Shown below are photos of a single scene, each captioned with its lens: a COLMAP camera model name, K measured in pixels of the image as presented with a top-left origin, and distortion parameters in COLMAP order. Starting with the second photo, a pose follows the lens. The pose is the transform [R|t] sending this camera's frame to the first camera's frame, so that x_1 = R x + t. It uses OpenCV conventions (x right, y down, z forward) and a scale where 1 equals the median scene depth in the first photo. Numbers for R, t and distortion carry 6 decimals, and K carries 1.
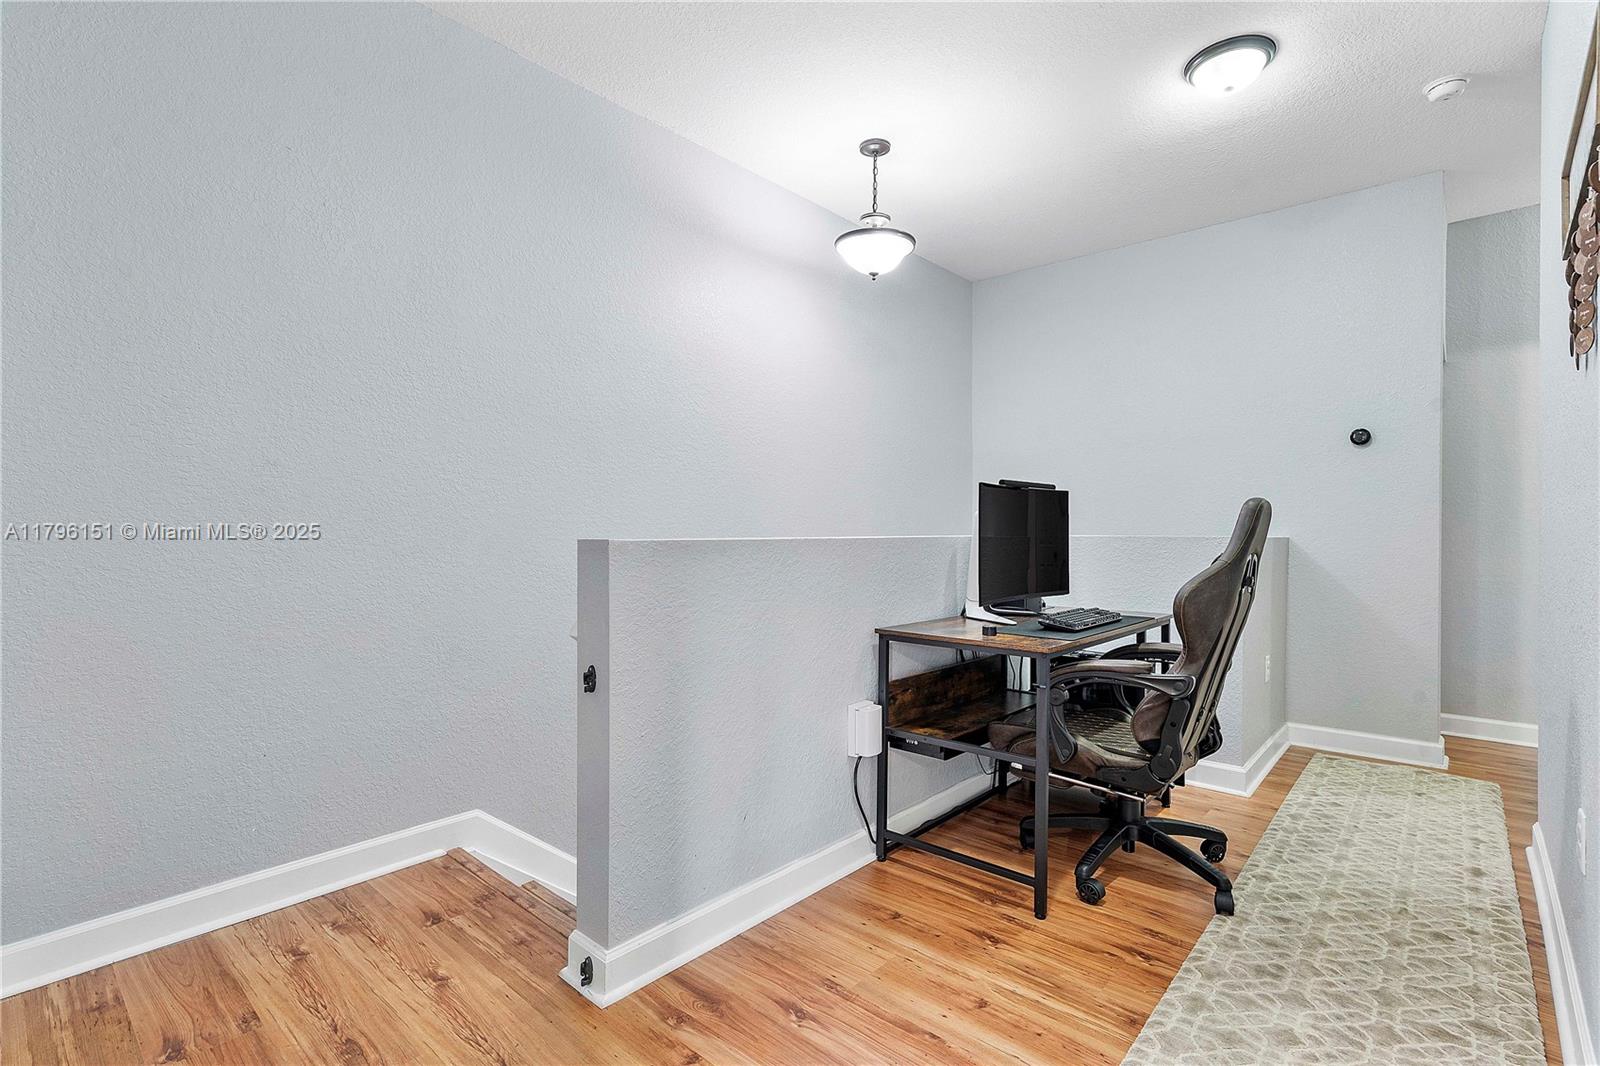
lens RADIAL K [[744.6, 0, 801.8], [0, 744.6, 534.9], [0, 0, 1]] dist [-0.004748, 0.000607]
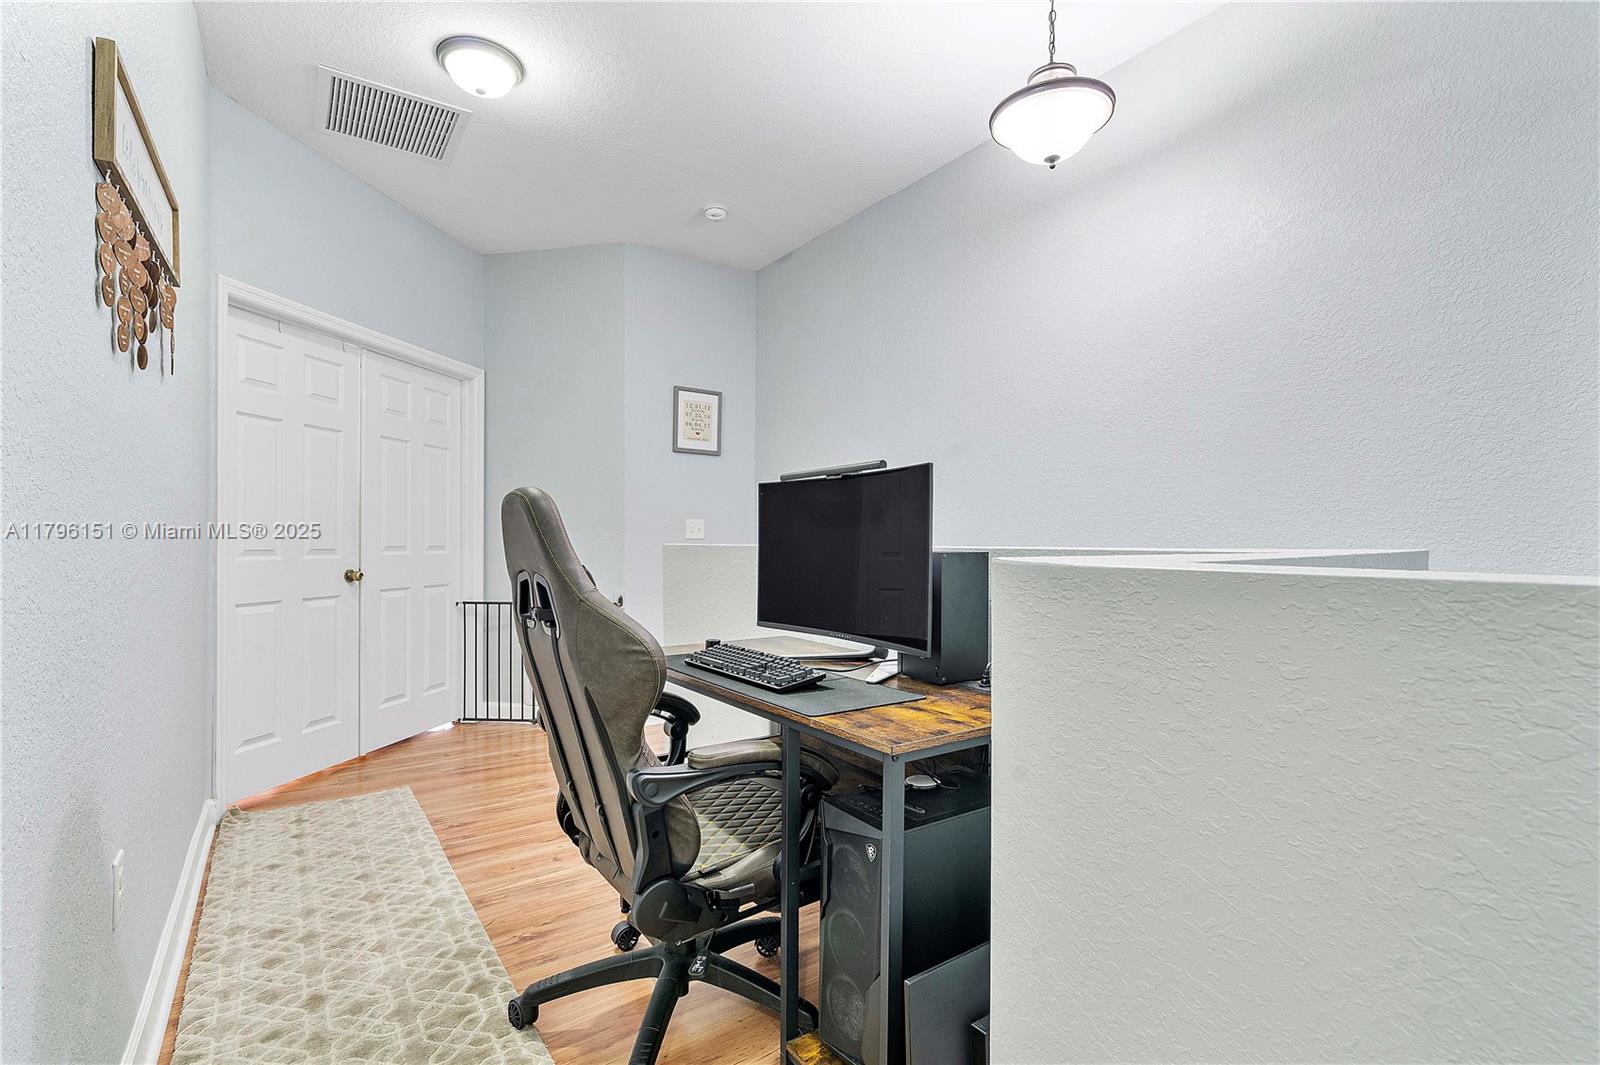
lens RADIAL K [[744.6, 0, 801.8], [0, 744.6, 534.4], [0, 0, 1]] dist [-0.004748, 0.000607]
pose [[-0.233068, -0.013475, -0.972367, 1.369218], [-0.012843, 0.999859, -0.010777, -0.001365], [0.972376, 0.009977, -0.233209, 1.578723]]
